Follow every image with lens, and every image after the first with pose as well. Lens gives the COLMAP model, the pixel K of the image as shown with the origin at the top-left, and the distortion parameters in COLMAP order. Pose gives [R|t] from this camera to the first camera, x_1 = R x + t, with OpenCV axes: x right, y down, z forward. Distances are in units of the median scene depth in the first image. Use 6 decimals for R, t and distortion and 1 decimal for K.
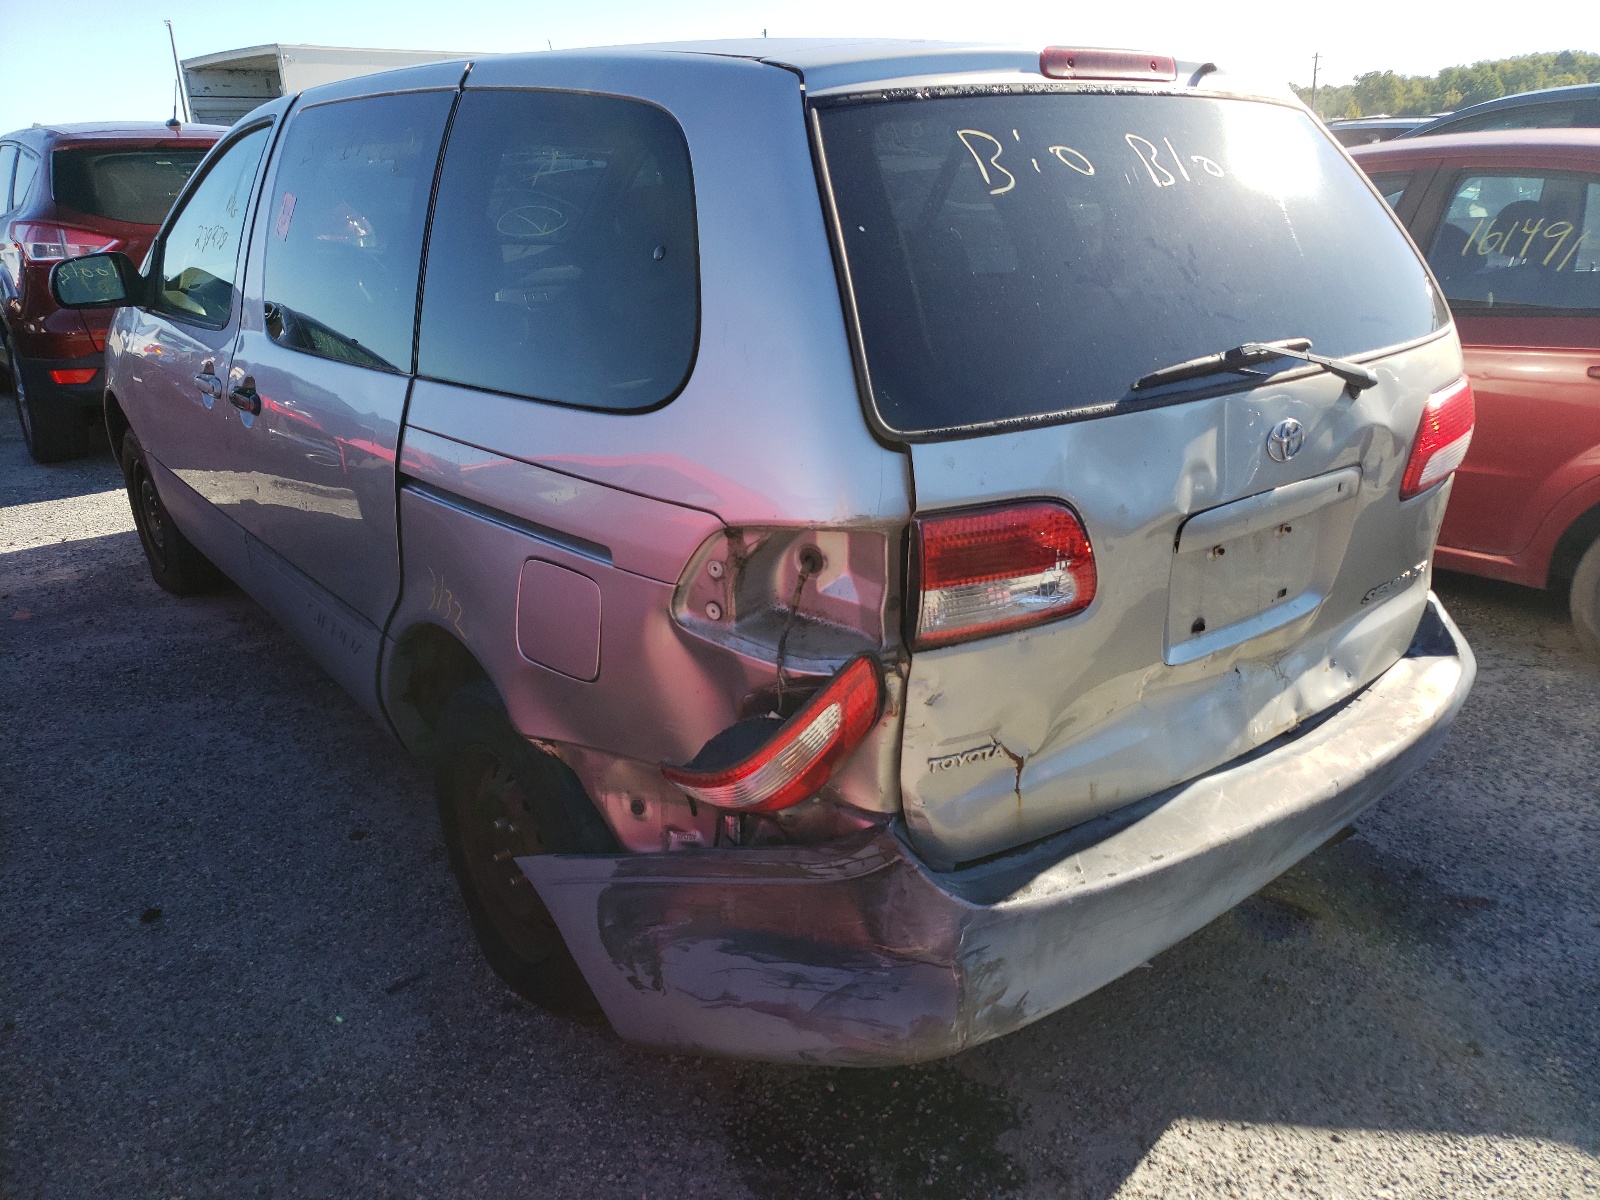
lens RADIAL K [[1338.4, 0, 800.0], [0, 1338.4, 600.0], [0, 0, 1]] dist [0.040799, -0.001923]
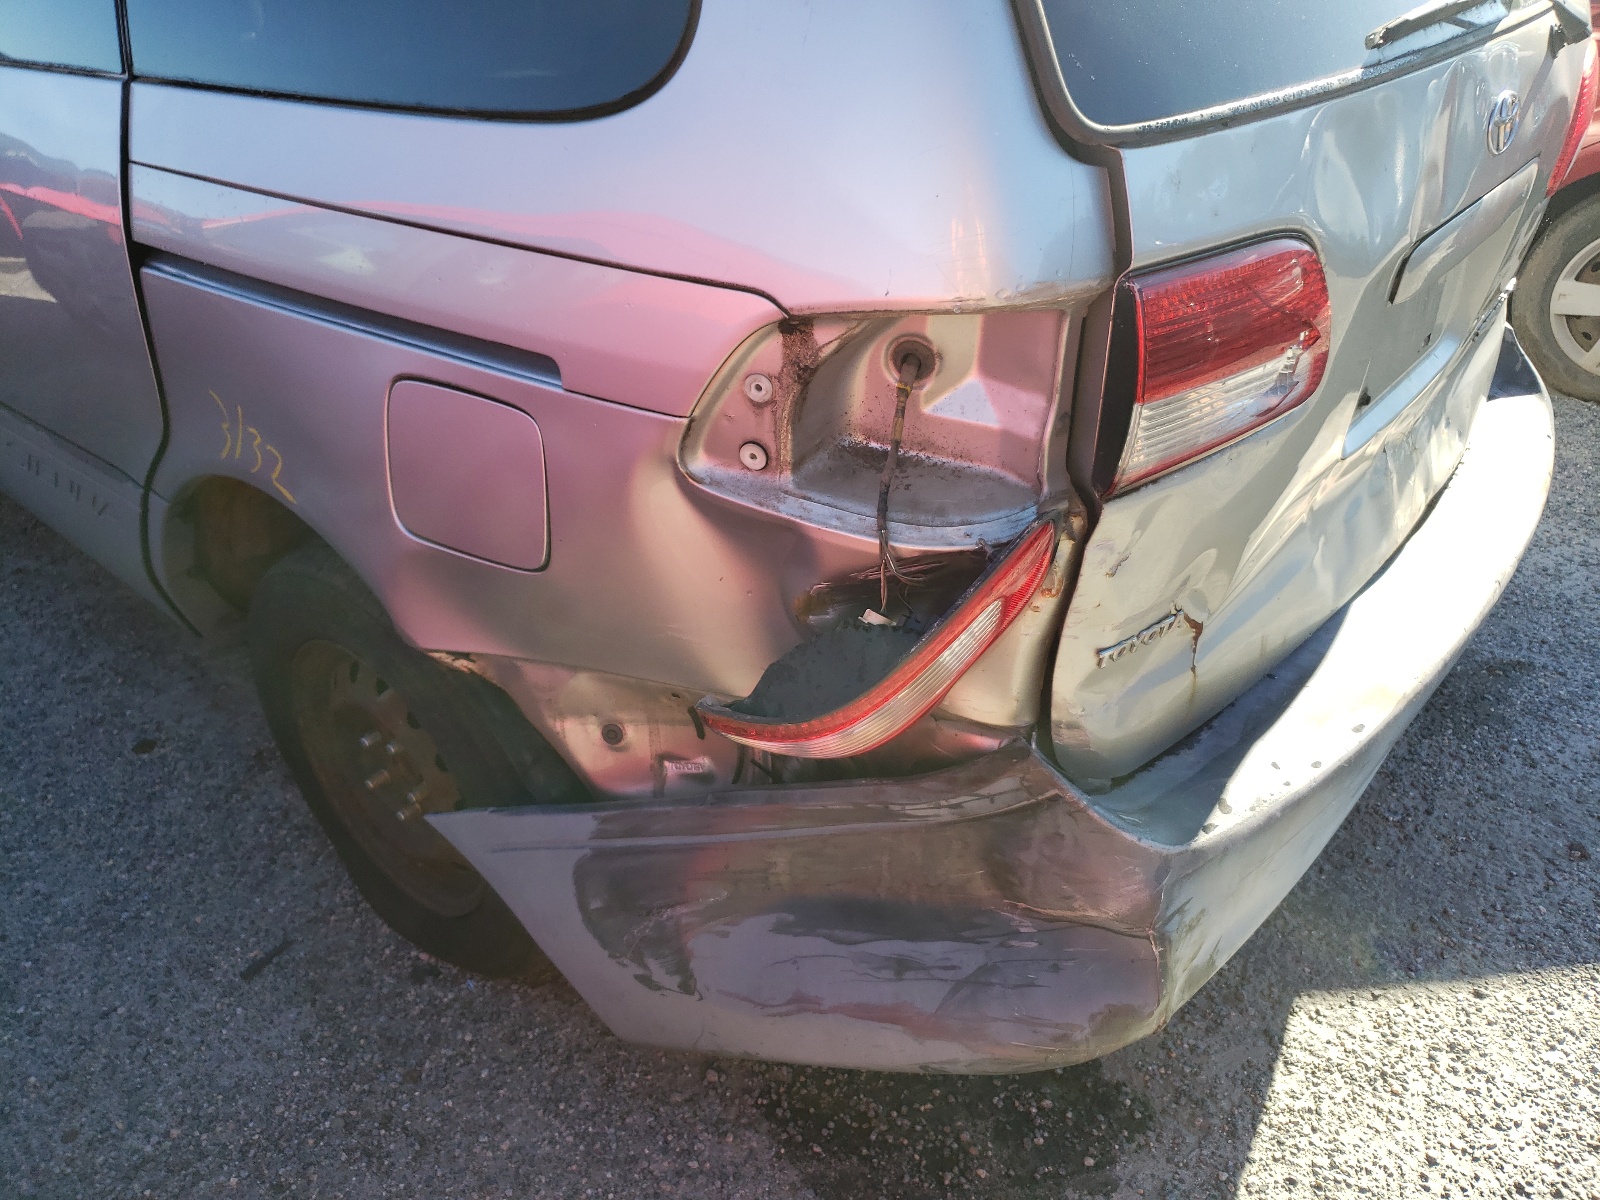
lens RADIAL K [[1281.5, 0, 800.0], [0, 1281.5, 600.0], [0, 0, 1]] dist [0.026425, 0.003454]
pose [[0.975591, -0.112665, 0.188491, -0.143561], [0.070537, 0.973645, 0.216885, -0.047096], [-0.207959, -0.198296, 0.957827, 0.366887]]
